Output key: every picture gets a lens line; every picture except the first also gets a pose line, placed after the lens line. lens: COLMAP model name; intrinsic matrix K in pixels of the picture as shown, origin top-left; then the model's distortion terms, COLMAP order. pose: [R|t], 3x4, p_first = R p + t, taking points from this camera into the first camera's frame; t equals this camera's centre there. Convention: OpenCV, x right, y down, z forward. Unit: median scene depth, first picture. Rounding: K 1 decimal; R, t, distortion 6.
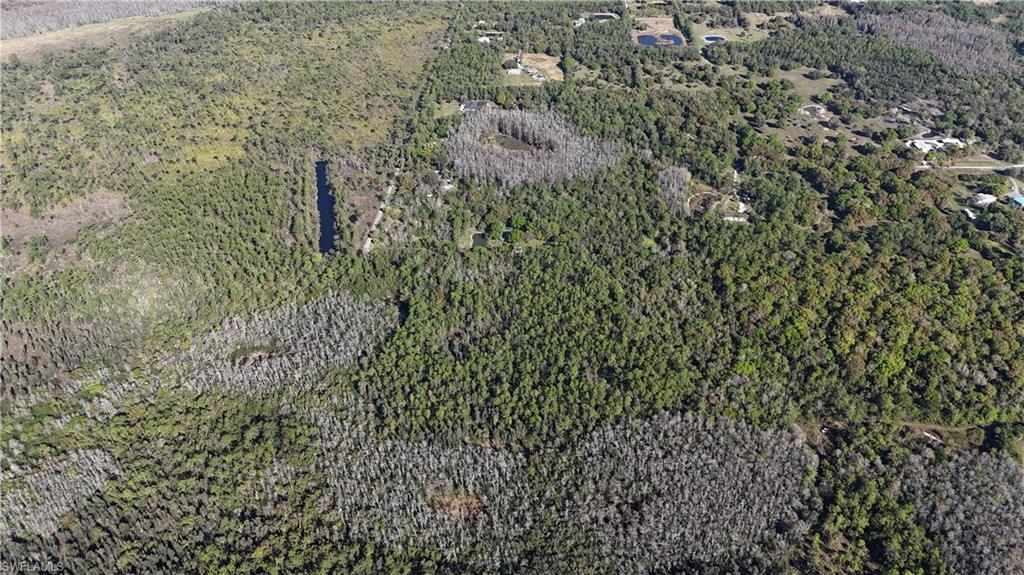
lens RADIAL K [[757.7, 0, 515.2], [0, 757.7, 289.0], [0, 0, 1]] dist [0.069393, -0.067450]
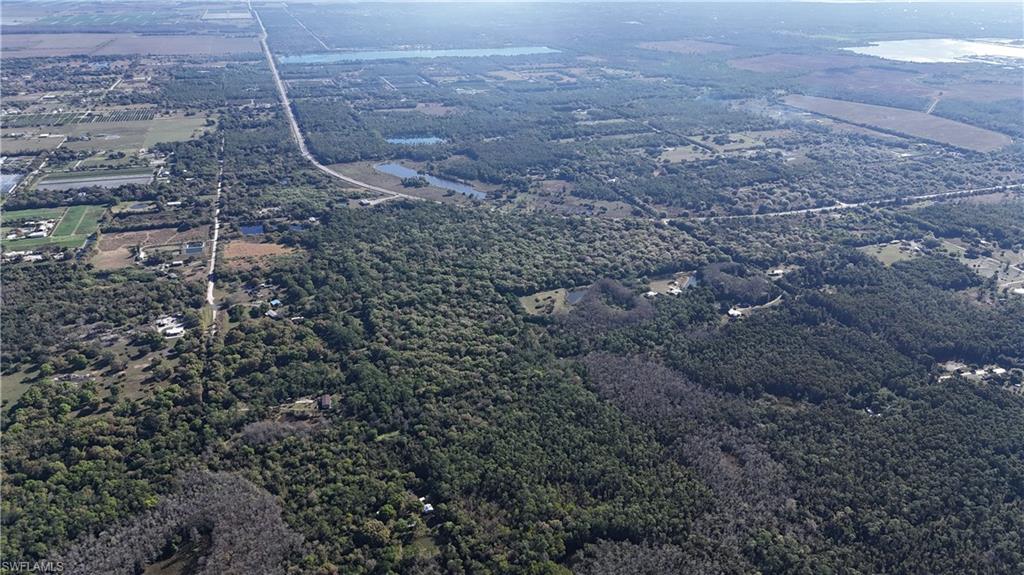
lens RADIAL K [[757.7, 0, 510.4], [0, 757.7, 285.1], [0, 0, 1]] dist [0.069393, -0.067450]
pose [[-0.373580, -0.356476, 0.856366, -0.702657], [0.542272, 0.665091, 0.513415, -0.628925], [-0.752582, 0.656185, -0.055158, 0.740601]]
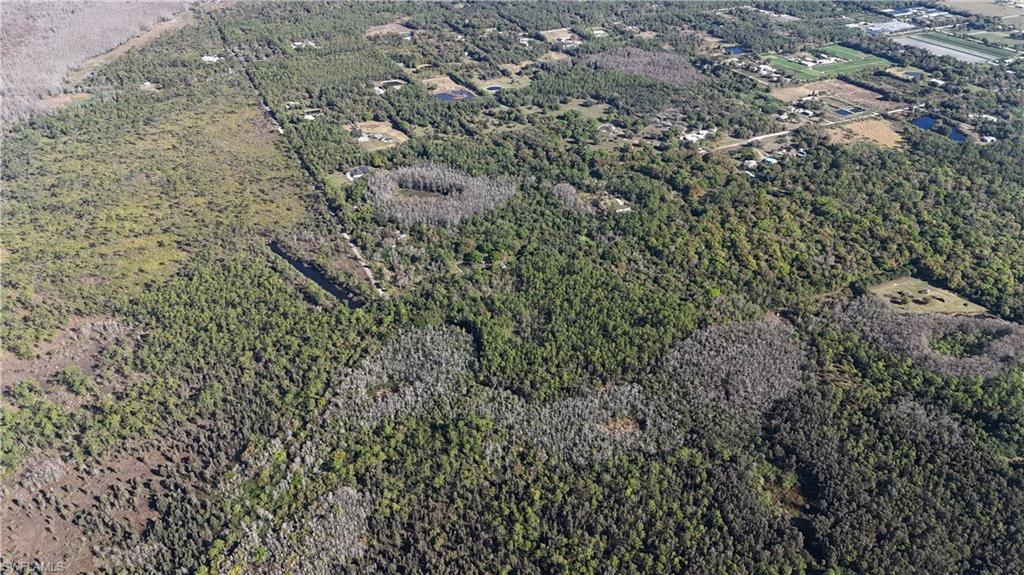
lens RADIAL K [[757.7, 0, 514.5], [0, 757.7, 289.1], [0, 0, 1]] dist [0.069393, -0.067450]
pose [[0.873682, -0.250368, 0.417128, -0.476736], [0.277973, 0.960572, -0.005665, -0.002207], [-0.399263, 0.120899, 0.908830, -0.134617]]
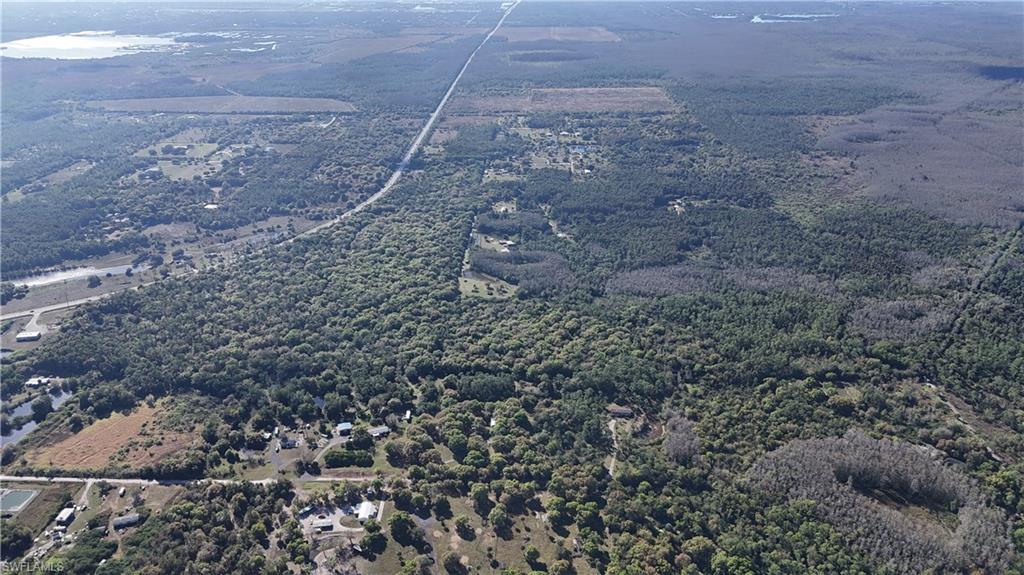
lens RADIAL K [[757.7, 0, 518.7], [0, 757.7, 292.2], [0, 0, 1]] dist [0.069393, -0.067450]
pose [[-0.999696, 0.020132, -0.014210, 0.439993], [-0.002045, 0.506900, 0.862002, -1.098342], [0.024557, 0.861770, -0.506705, 1.384284]]
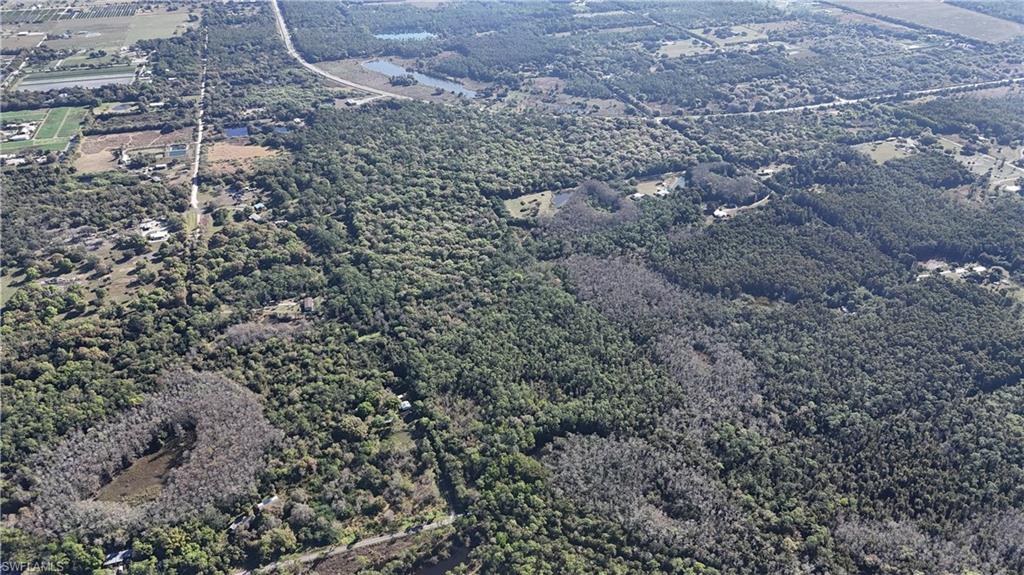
lens RADIAL K [[757.7, 0, 510.6], [0, 757.7, 288.9], [0, 0, 1]] dist [0.069393, -0.067450]
pose [[-0.369630, -0.464572, 0.804703, -0.717847], [0.550418, 0.588261, 0.592443, -0.607553], [-0.748608, 0.661908, 0.038270, 0.711247]]
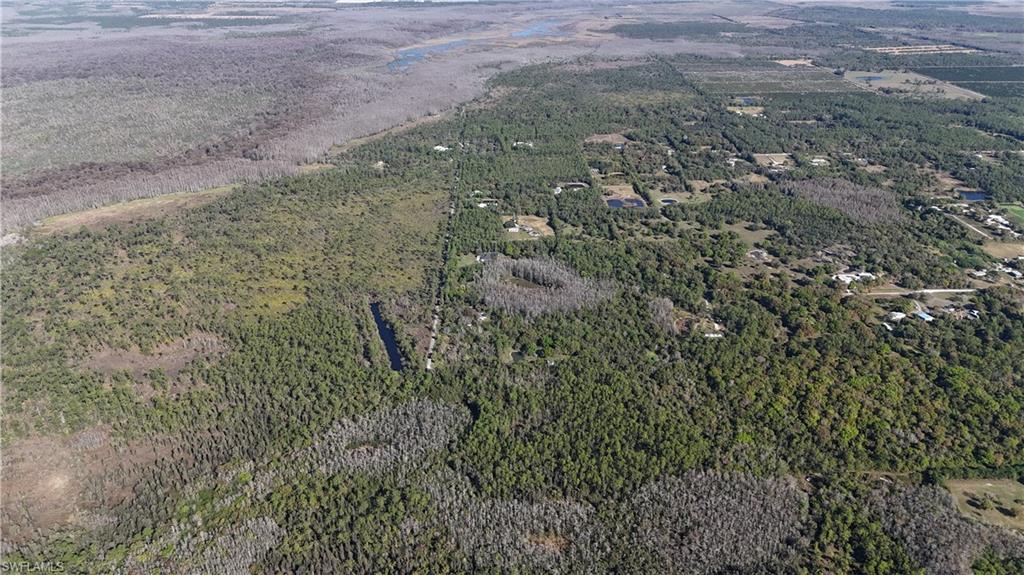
lens RADIAL K [[757.7, 0, 513.0], [0, 757.7, 284.5], [0, 0, 1]] dist [0.069393, -0.067450]
pose [[0.996370, -0.027066, 0.080715, -0.146888], [0.043160, 0.977834, -0.204885, 0.071300], [-0.073380, 0.207625, 0.975452, -0.238872]]
